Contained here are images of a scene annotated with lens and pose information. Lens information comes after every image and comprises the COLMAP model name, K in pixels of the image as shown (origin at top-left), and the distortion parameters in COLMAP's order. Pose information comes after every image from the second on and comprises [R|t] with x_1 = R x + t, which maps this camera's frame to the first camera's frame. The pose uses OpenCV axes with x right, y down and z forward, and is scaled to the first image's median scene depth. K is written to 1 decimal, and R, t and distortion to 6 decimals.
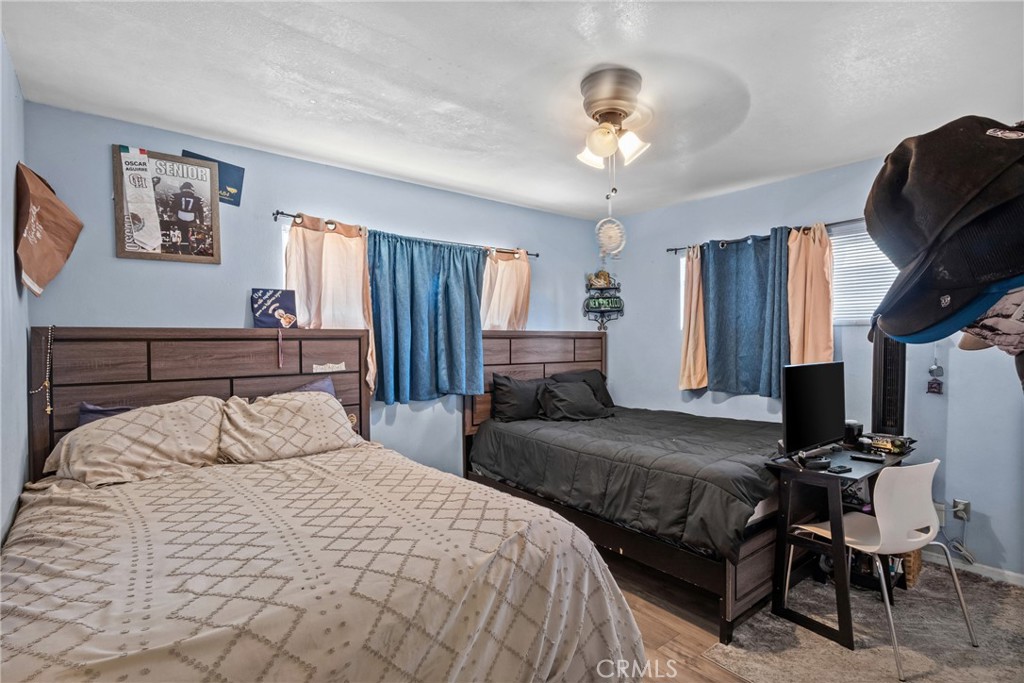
lens RADIAL K [[509.4, 0, 512.0], [0, 509.4, 341.5], [0, 0, 1]] dist [-0.000111, 0.000073]
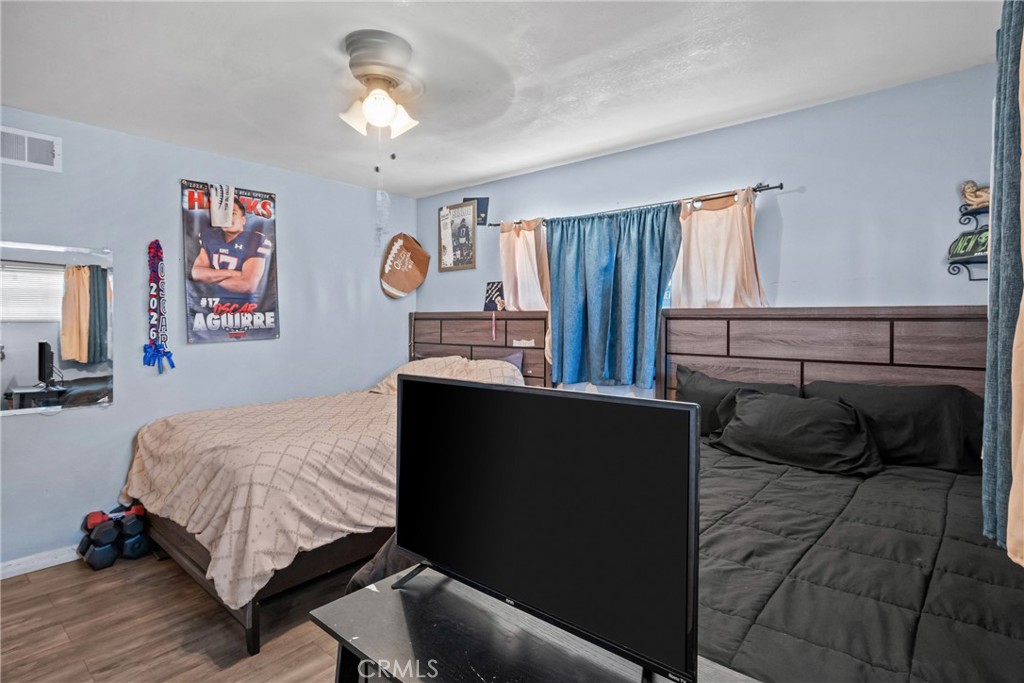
lens RADIAL K [[541.9, 0, 510.5], [0, 541.9, 318.5], [0, 0, 1]] dist [0.000654, 0.000240]
pose [[0.147827, 0.002242, -0.989011, 0.922584], [-0.006617, 0.999977, 0.001277, -0.008163], [0.988991, 0.006355, 0.147839, 0.809510]]
